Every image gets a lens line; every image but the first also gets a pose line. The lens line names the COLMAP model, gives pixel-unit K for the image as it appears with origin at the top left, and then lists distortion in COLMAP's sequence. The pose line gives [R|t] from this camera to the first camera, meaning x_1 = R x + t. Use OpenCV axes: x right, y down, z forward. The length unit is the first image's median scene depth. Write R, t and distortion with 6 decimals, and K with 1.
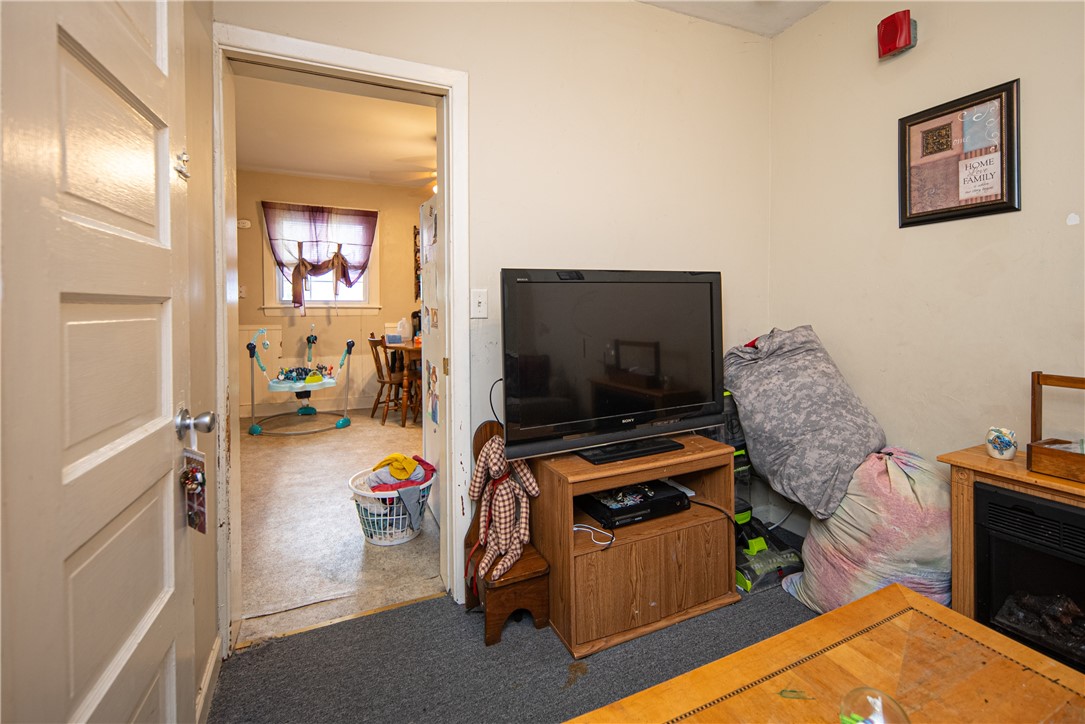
lens RADIAL K [[472.3, 0, 545.3], [0, 472.3, 311.4], [0, 0, 1]] dist [0.001012, 0.000091]
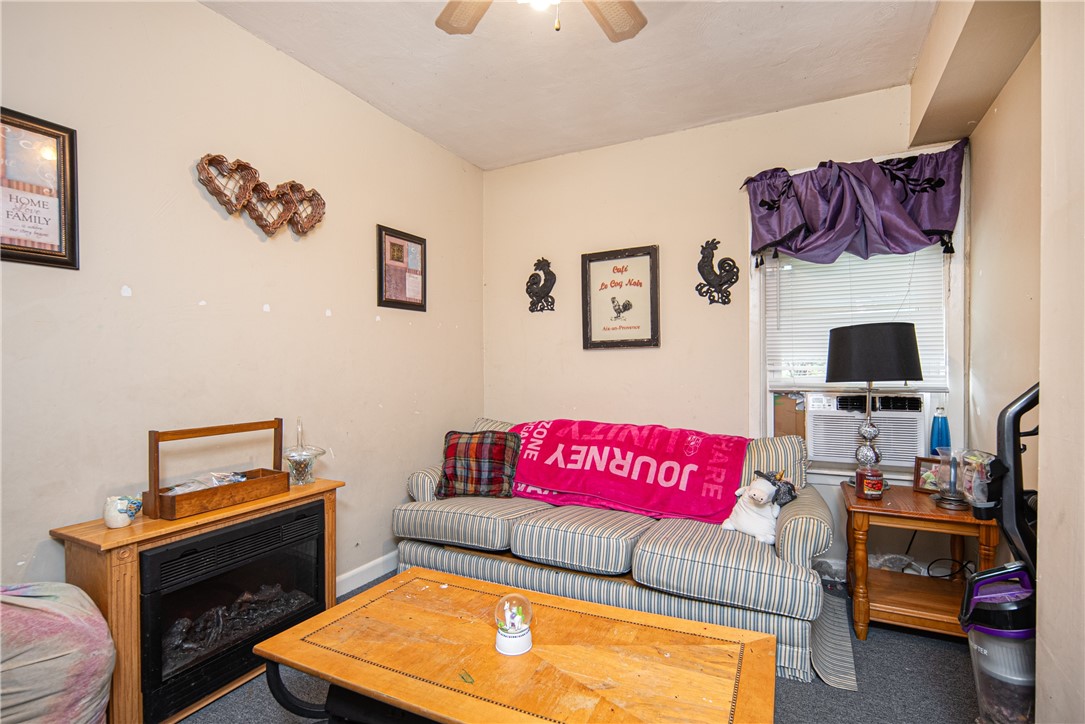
lens RADIAL K [[509.4, 0, 571.5], [0, 509.4, 362.3], [0, 0, 1]] dist [-0.001202, 0.000186]
pose [[-0.641555, 0.016626, 0.766897, -0.467567], [0.023157, 0.999729, -0.002302, -0.003030], [-0.766727, 0.016282, -0.641766, 1.027864]]
